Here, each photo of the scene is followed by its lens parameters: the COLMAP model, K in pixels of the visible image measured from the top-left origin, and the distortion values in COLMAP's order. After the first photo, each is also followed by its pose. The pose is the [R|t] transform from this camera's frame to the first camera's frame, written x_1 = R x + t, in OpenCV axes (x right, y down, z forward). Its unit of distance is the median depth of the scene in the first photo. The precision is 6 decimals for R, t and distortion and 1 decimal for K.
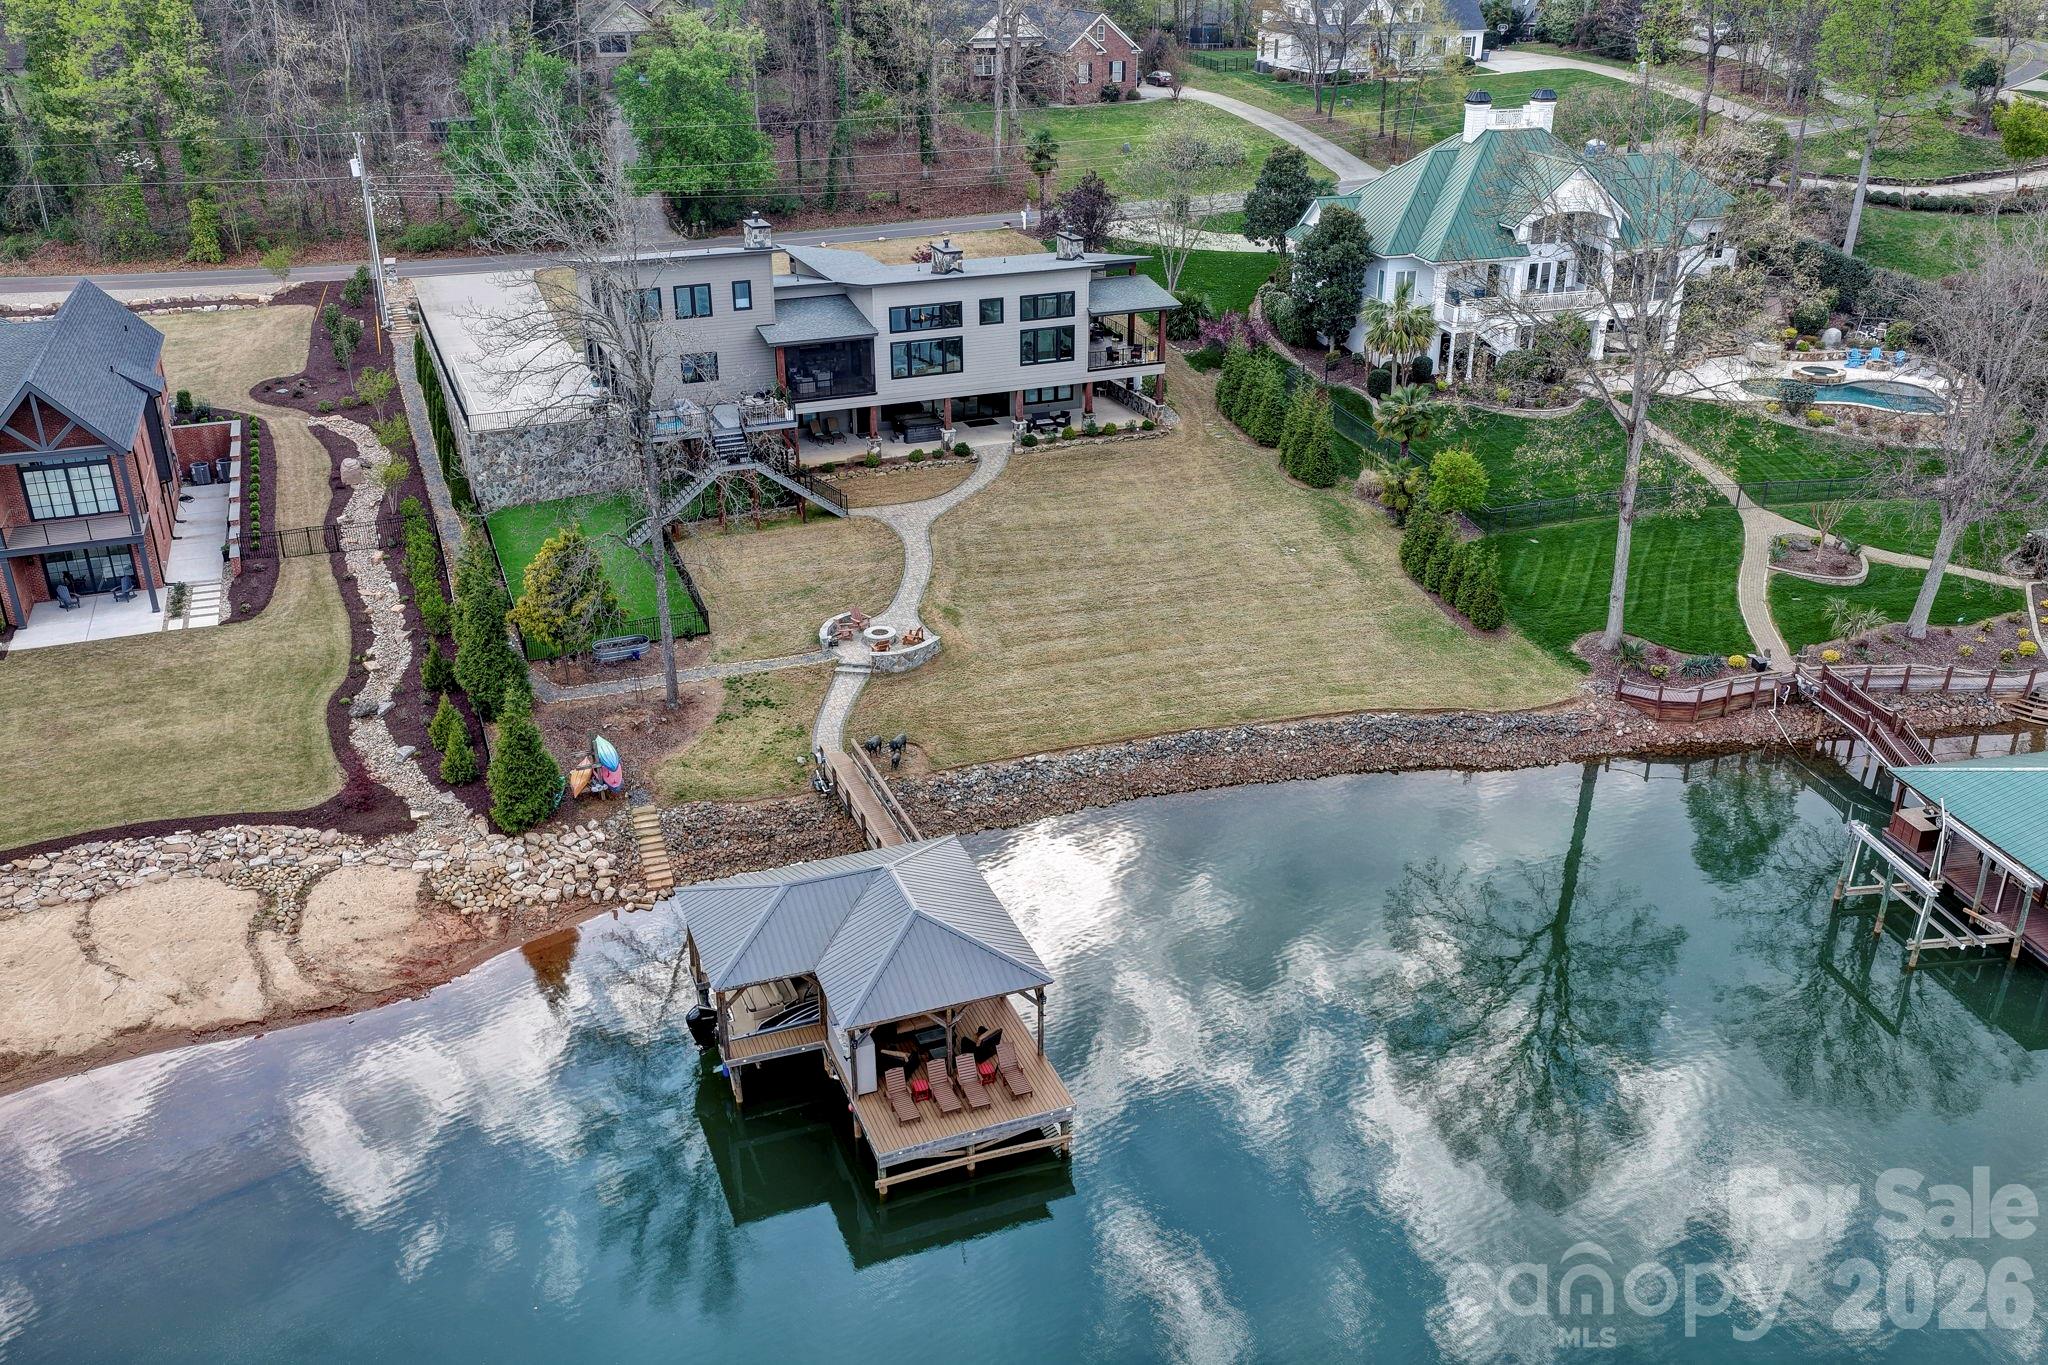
lens RADIAL K [[1711.2, 0, 1024.0], [0, 1711.2, 682.5], [0, 0, 1]] dist [0.000524, 0.011338]
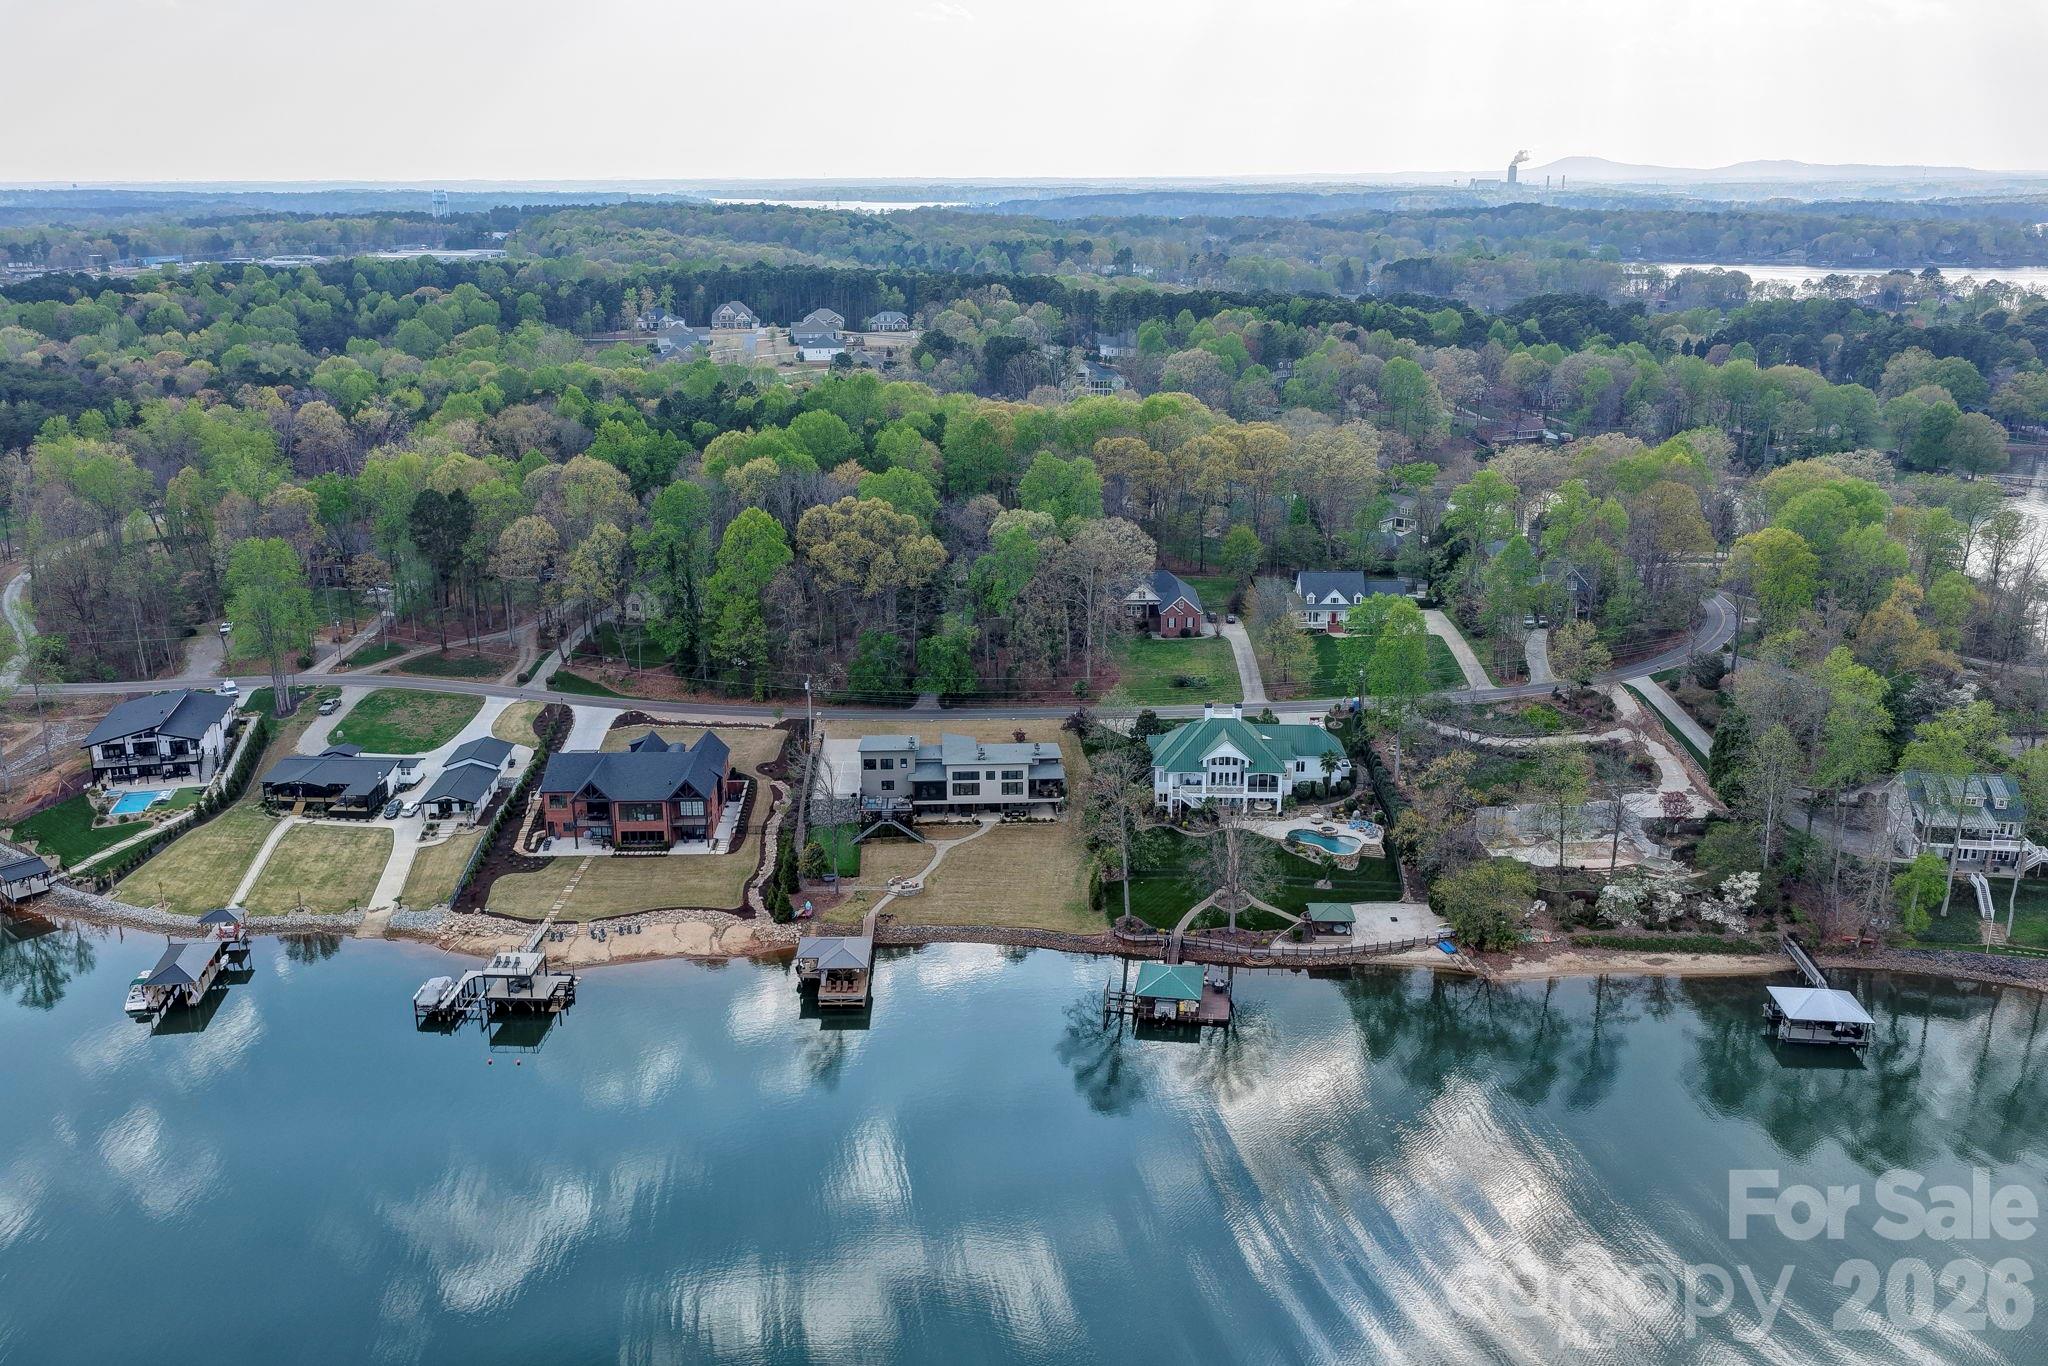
lens RADIAL K [[1711.2, 0, 1024.0], [0, 1711.2, 683.0], [0, 0, 1]] dist [0.000524, 0.011338]
pose [[0.941574, 0.098886, -0.321962, 0.968668], [-0.141771, 0.983481, -0.112547, -0.059574], [0.305514, 0.151616, 0.940039, -1.734484]]
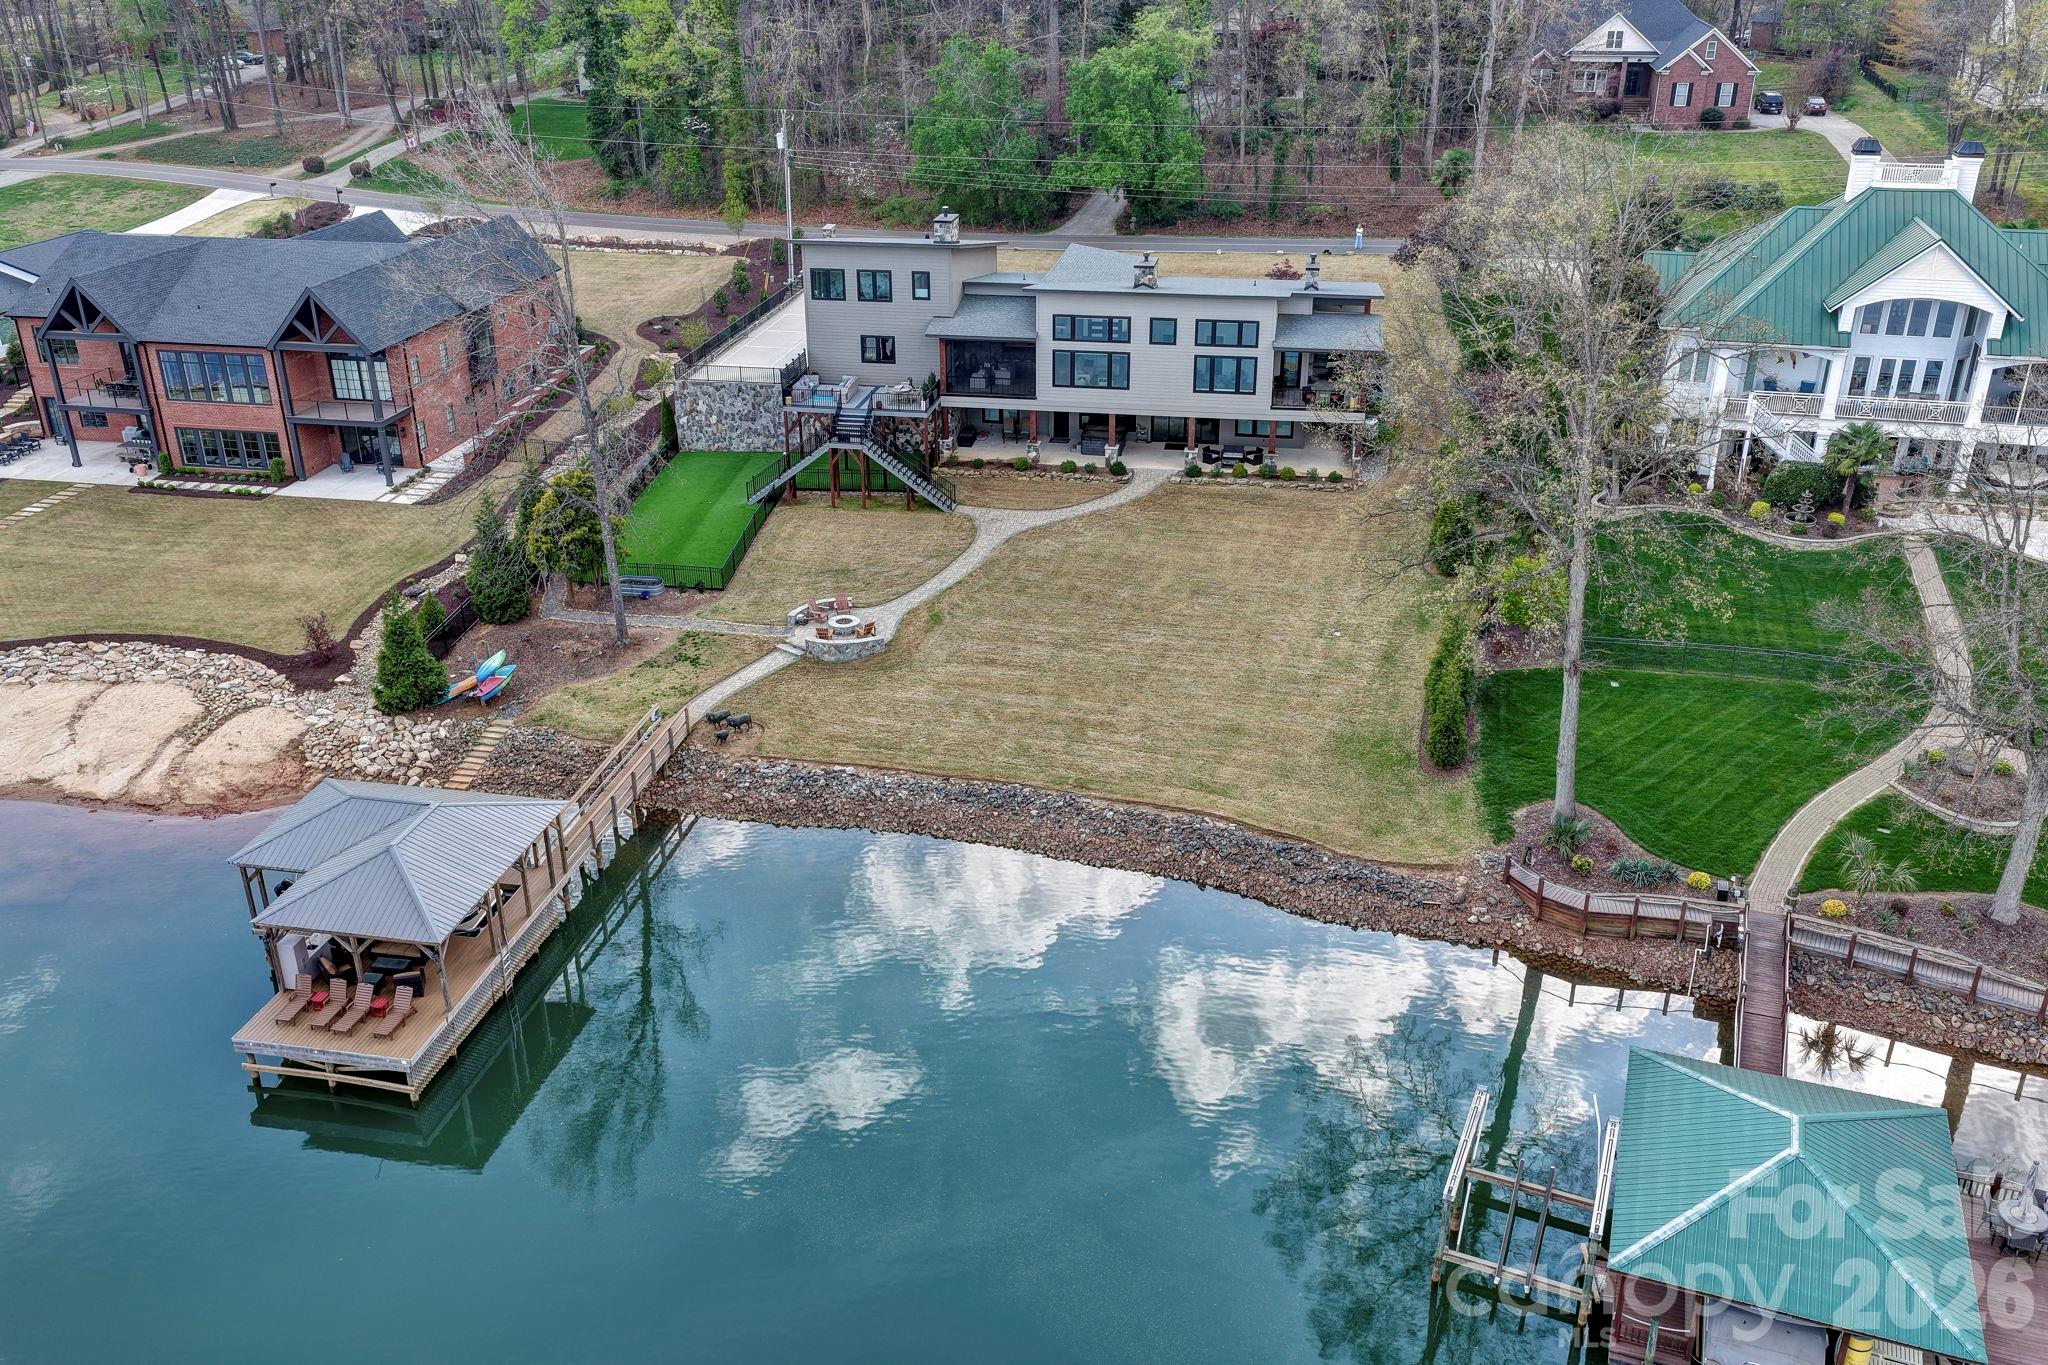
lens RADIAL K [[1688.1, 0, 1024.7], [0, 1688.1, 702.1], [0, 0, 1]] dist [0.003215, 0.009313]
pose [[0.846753, 0.227212, -0.481024, 0.438569], [-0.219456, 0.972871, 0.073223, -0.069519], [0.484612, 0.043562, 0.873644, 0.147544]]
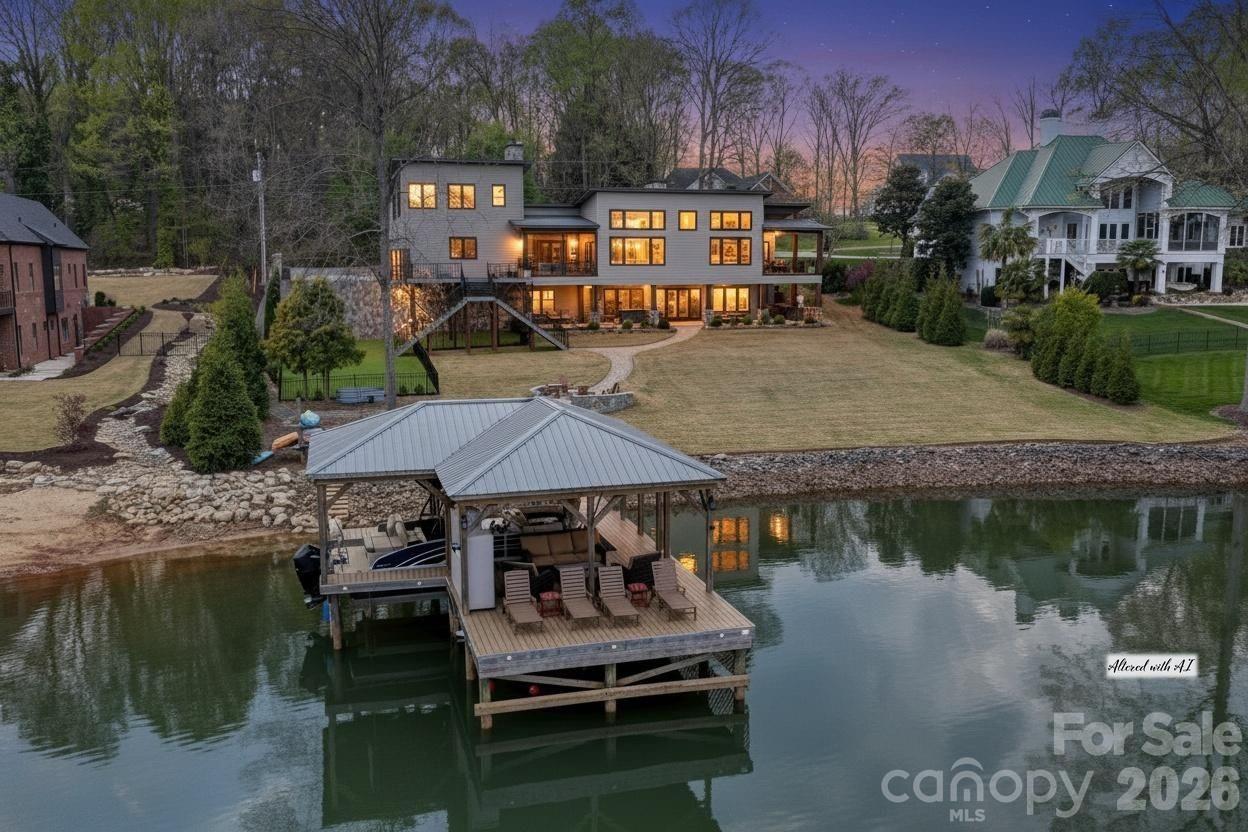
lens RADIAL K [[1028.7, 0, 624.4], [0, 1028.7, 427.9], [0, 0, 1]] dist [0.003215, 0.009313]
pose [[0.995582, 0.009935, -0.093368, 0.008360], [-0.035097, 0.961681, -0.271915, 0.158352], [0.087089, 0.273990, 0.957781, 0.298374]]
